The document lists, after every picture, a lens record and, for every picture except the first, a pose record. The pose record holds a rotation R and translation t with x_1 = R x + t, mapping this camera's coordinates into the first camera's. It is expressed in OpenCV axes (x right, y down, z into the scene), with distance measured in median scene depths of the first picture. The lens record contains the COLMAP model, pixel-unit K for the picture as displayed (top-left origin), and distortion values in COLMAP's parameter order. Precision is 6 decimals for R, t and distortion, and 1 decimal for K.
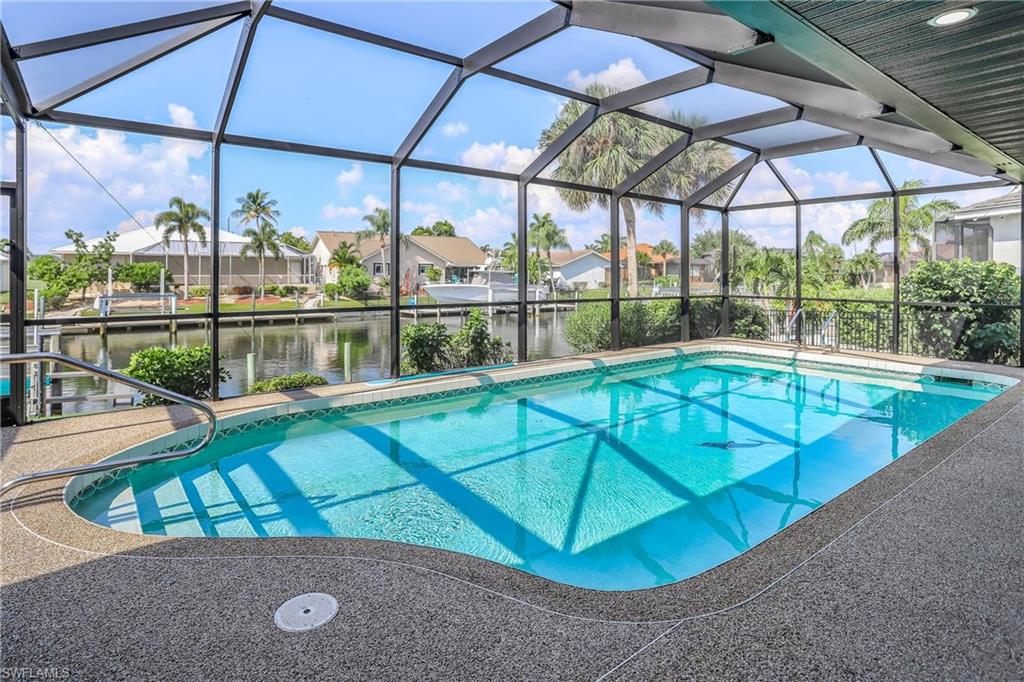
lens RADIAL K [[530.0, 0, 501.2], [0, 530.0, 293.3], [0, 0, 1]] dist [-0.034373, 0.011013]
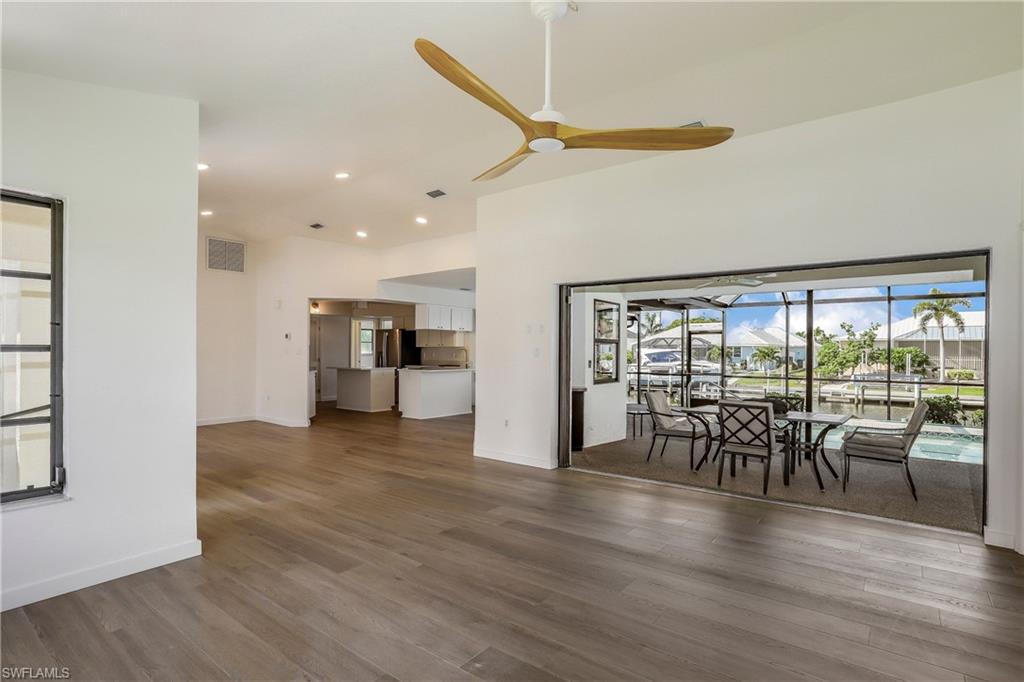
lens RADIAL K [[530.0, 0, 506.1], [0, 530.0, 349.5], [0, 0, 1]] dist [-0.034373, 0.011013]
pose [[0.251265, -0.002019, -0.967916, 0.199909], [-0.043777, 0.998951, -0.013448, -0.000364], [0.966928, 0.045751, 0.250913, -0.125918]]
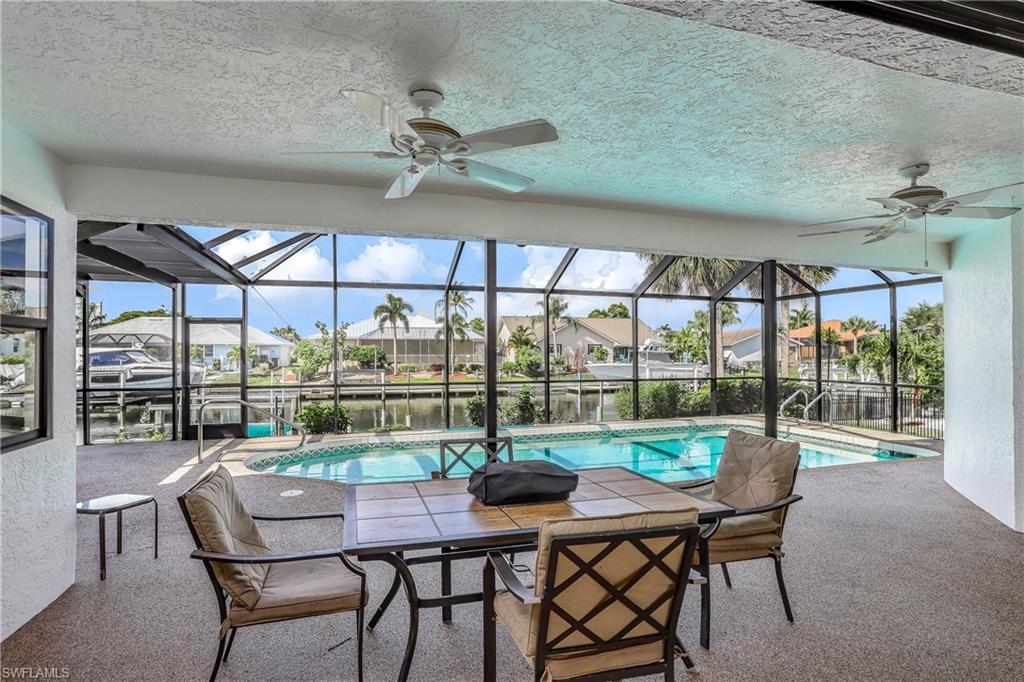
lens RADIAL K [[530.0, 0, 517.6], [0, 530.0, 347.1], [0, 0, 1]] dist [-0.034373, 0.011013]
pose [[0.937551, -0.006090, -0.347796, 0.114528], [-0.009378, 0.999041, -0.042772, -0.002268], [0.347722, 0.043362, 0.936594, -0.085131]]
